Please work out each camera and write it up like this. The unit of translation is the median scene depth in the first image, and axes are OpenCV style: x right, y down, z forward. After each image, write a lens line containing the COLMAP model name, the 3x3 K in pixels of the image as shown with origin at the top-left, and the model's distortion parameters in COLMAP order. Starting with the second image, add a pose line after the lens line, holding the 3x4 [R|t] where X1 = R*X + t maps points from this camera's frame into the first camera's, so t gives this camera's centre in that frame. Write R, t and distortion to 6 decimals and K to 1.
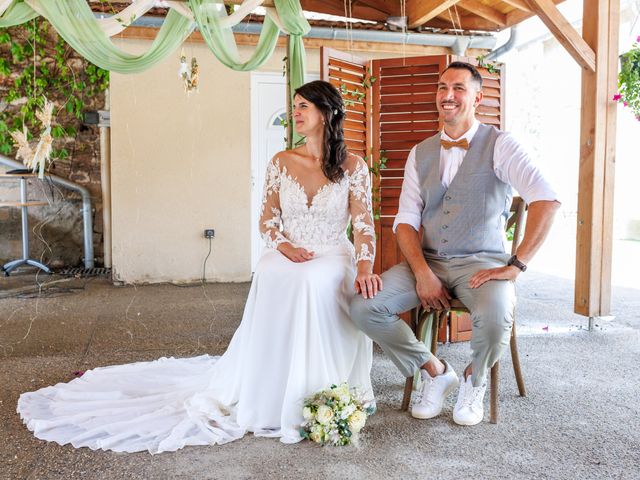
lens RADIAL K [[692.9, 0, 313.9], [0, 692.9, 238.9], [0, 0, 1]] dist [-0.000262, 0.000000]
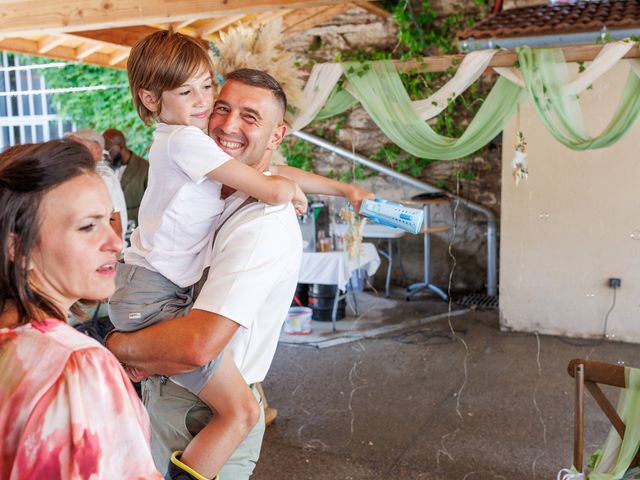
lens RADIAL K [[692.9, 0, 317.1], [0, 692.9, 239.1], [0, 0, 1]] dist [-0.000262, 0.000000]
pose [[0.791769, 0.058864, -0.607977, 0.067521], [-0.024434, 0.997601, 0.064766, -0.101529], [0.610331, -0.036424, 0.791308, 0.118150]]
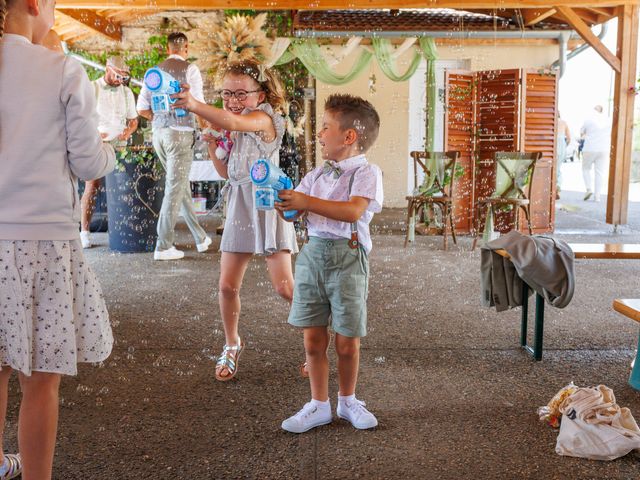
lens RADIAL K [[692.9, 0, 320.5], [0, 692.9, 239.7], [0, 0, 1]] dist [-0.000262, 0.000000]
pose [[0.974209, 0.026119, -0.224129, 0.058849], [-0.009262, 0.997070, 0.075934, 0.019085], [0.225456, -0.071900, 0.971597, -0.457298]]
